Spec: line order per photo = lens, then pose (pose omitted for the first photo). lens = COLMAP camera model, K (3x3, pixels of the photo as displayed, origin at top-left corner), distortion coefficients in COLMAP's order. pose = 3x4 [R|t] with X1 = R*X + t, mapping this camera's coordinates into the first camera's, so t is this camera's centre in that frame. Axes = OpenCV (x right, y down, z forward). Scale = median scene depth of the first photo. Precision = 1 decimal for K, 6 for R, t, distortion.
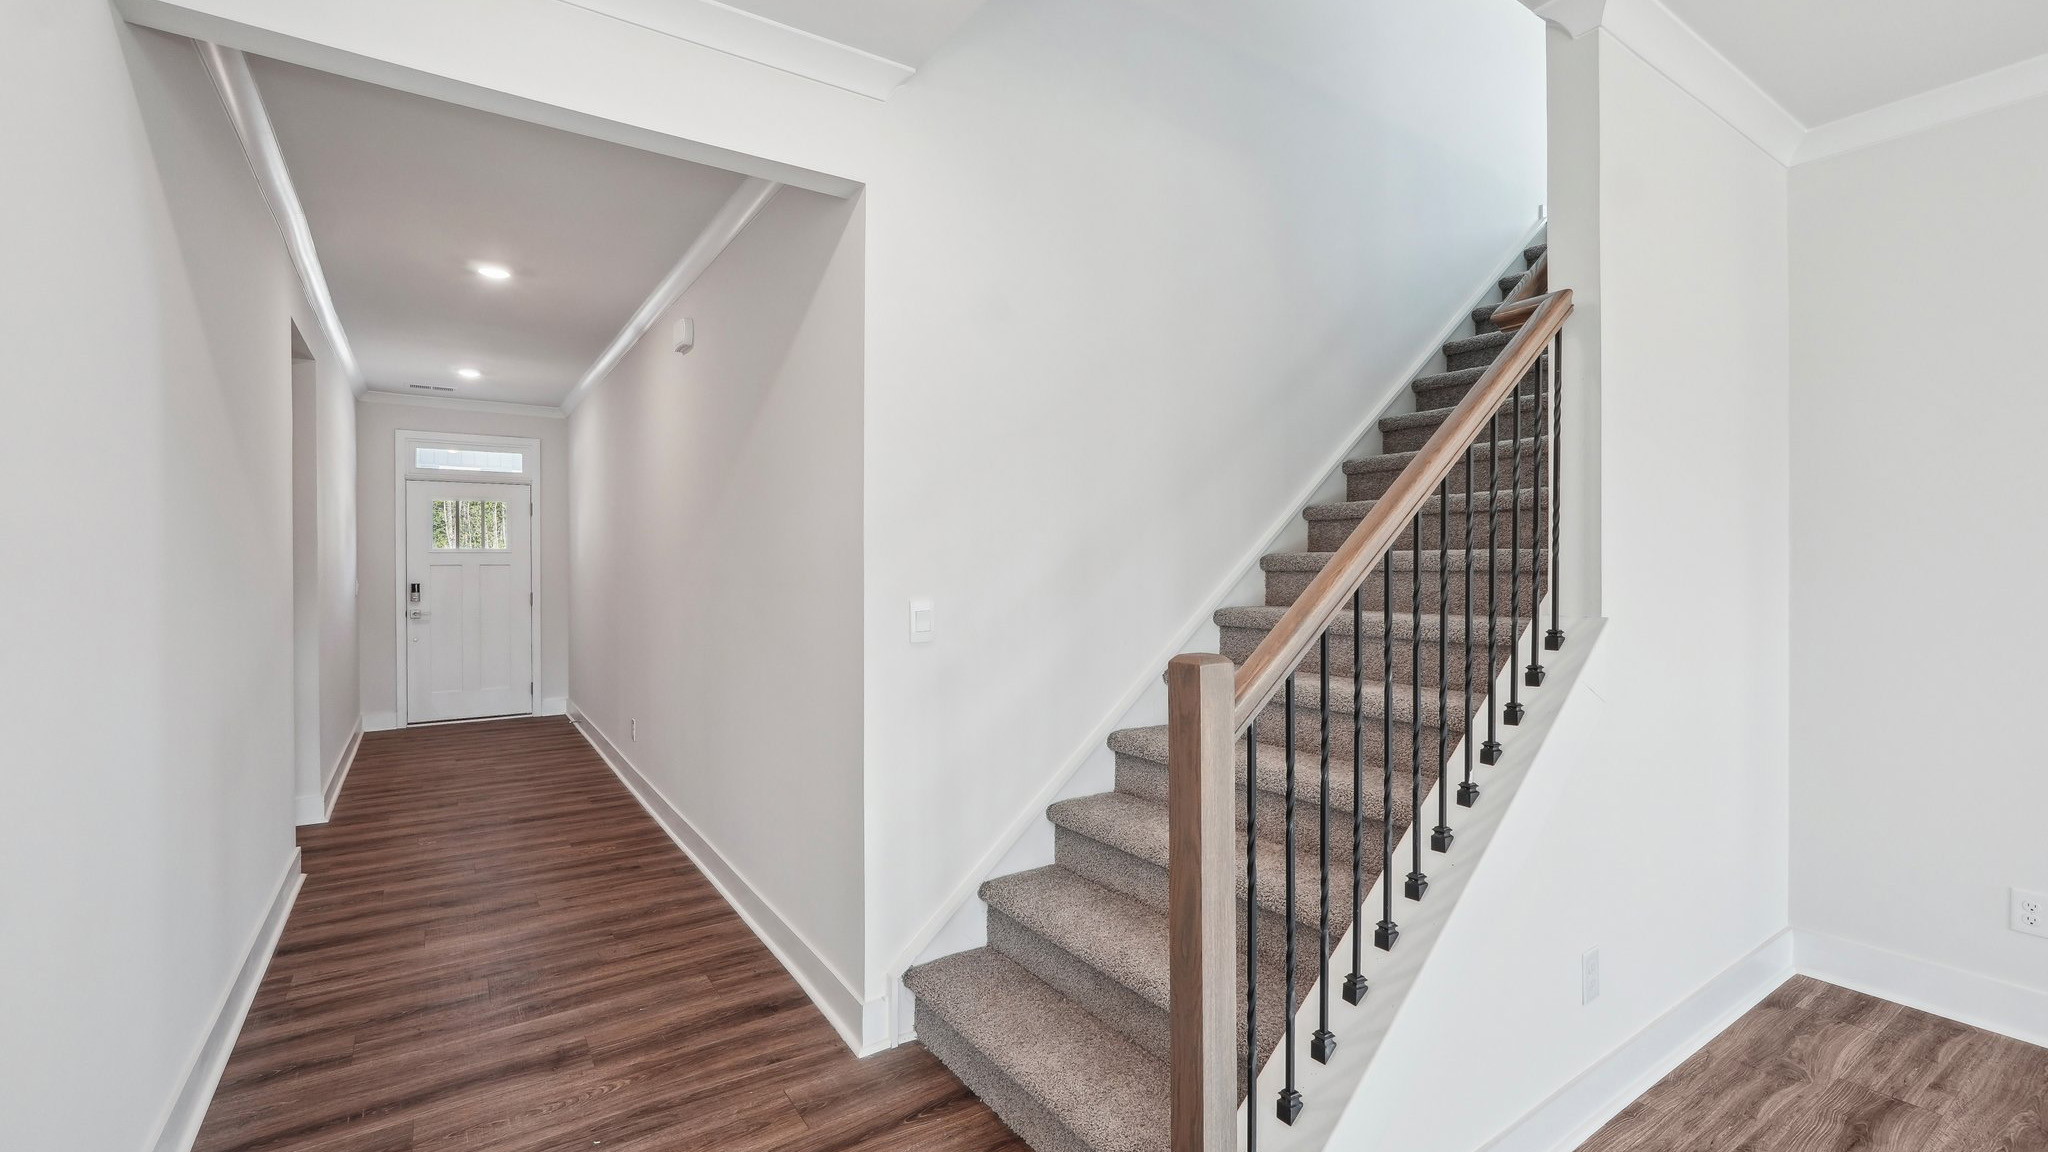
lens RADIAL K [[866.2, 0, 1033.2], [0, 866.2, 570.1], [0, 0, 1]] dist [-0.001852, -0.000041]
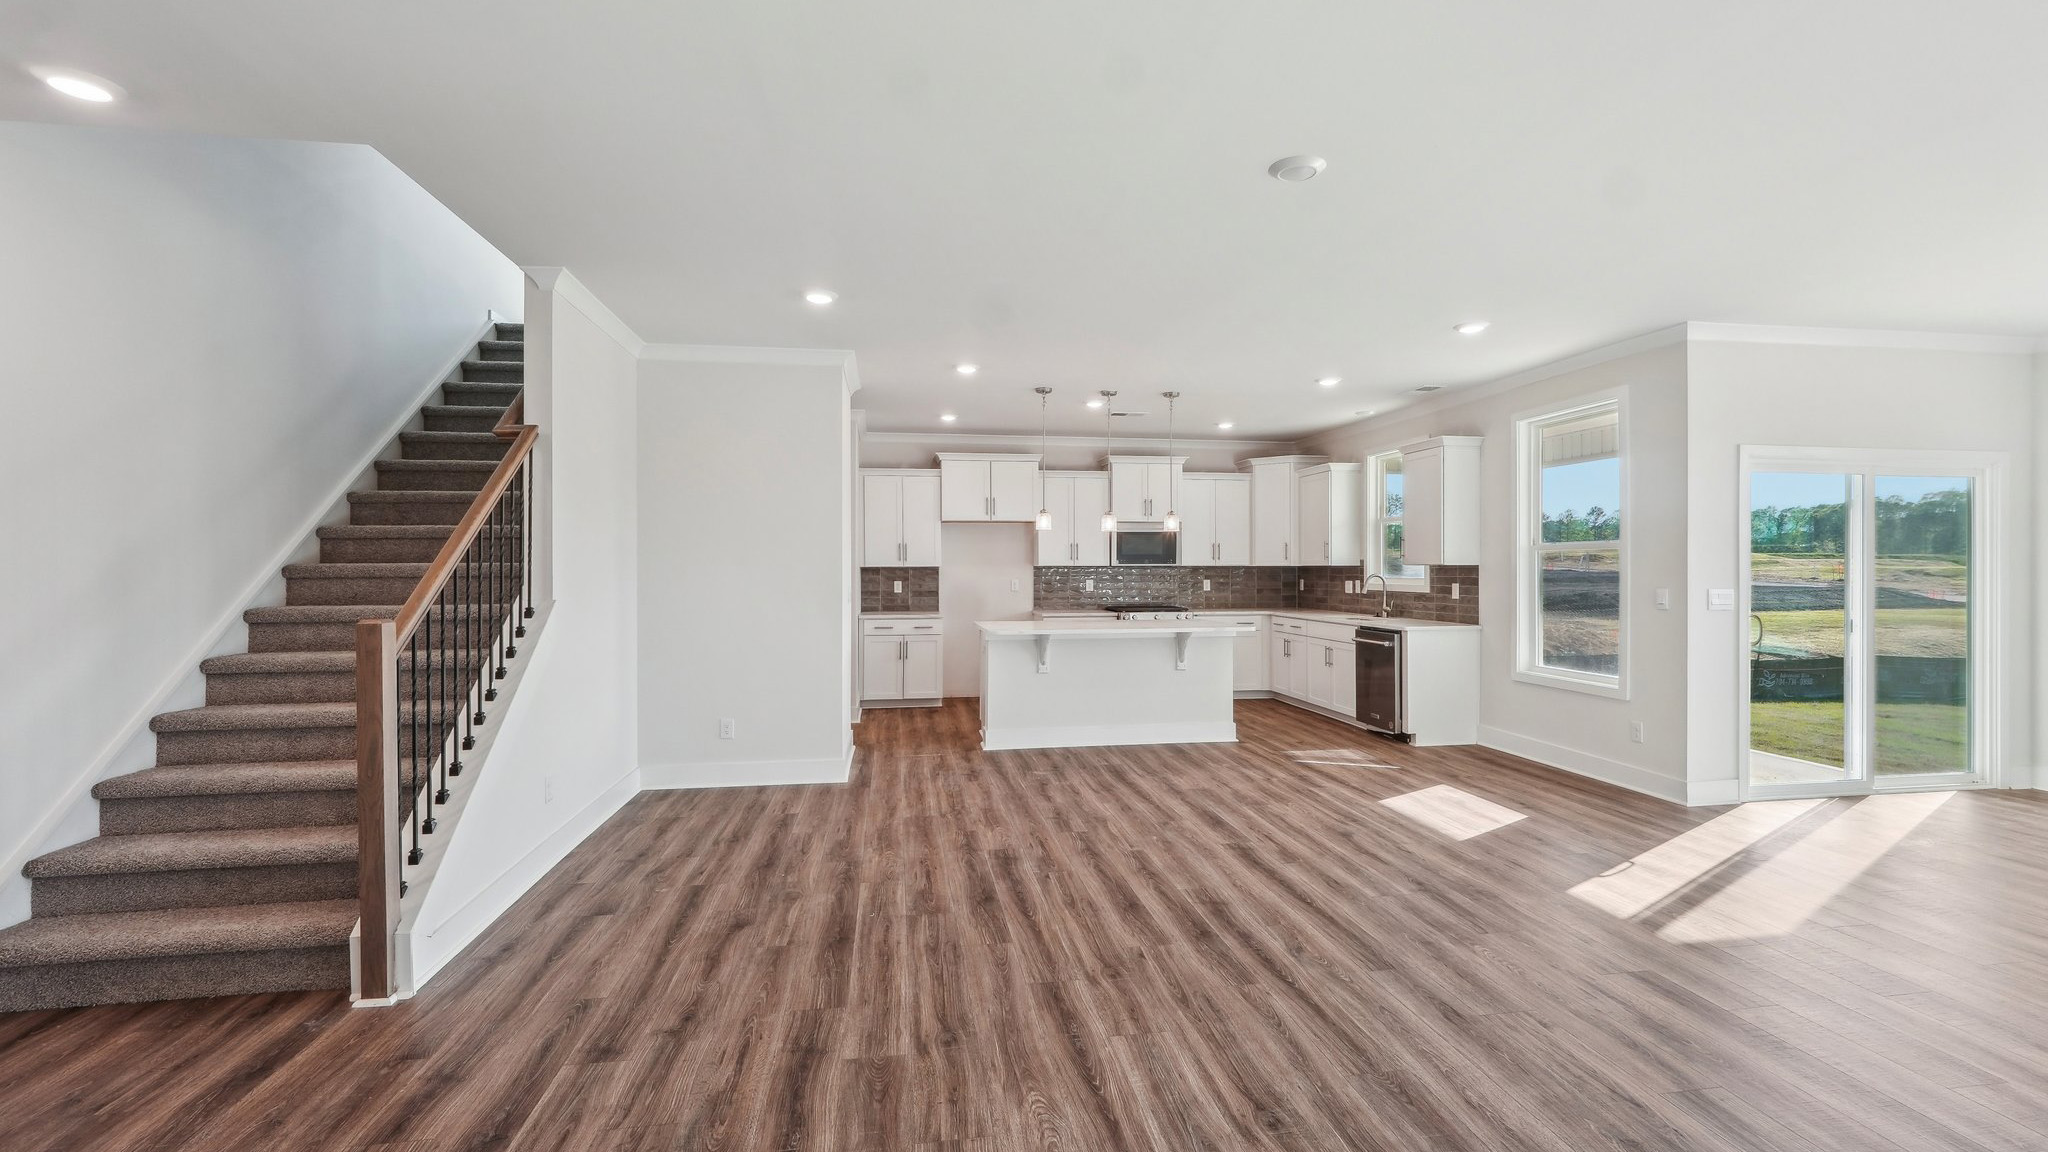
lens RADIAL K [[875.0, 0, 1024.0], [0, 875.0, 576.0], [0, 0, 1]] dist [0.001360, -0.000122]
pose [[0.430215, 0.003872, 0.902718, -0.536270], [0.007722, 0.999938, -0.007969, 0.021322], [-0.902694, 0.010399, 0.430158, -0.644178]]
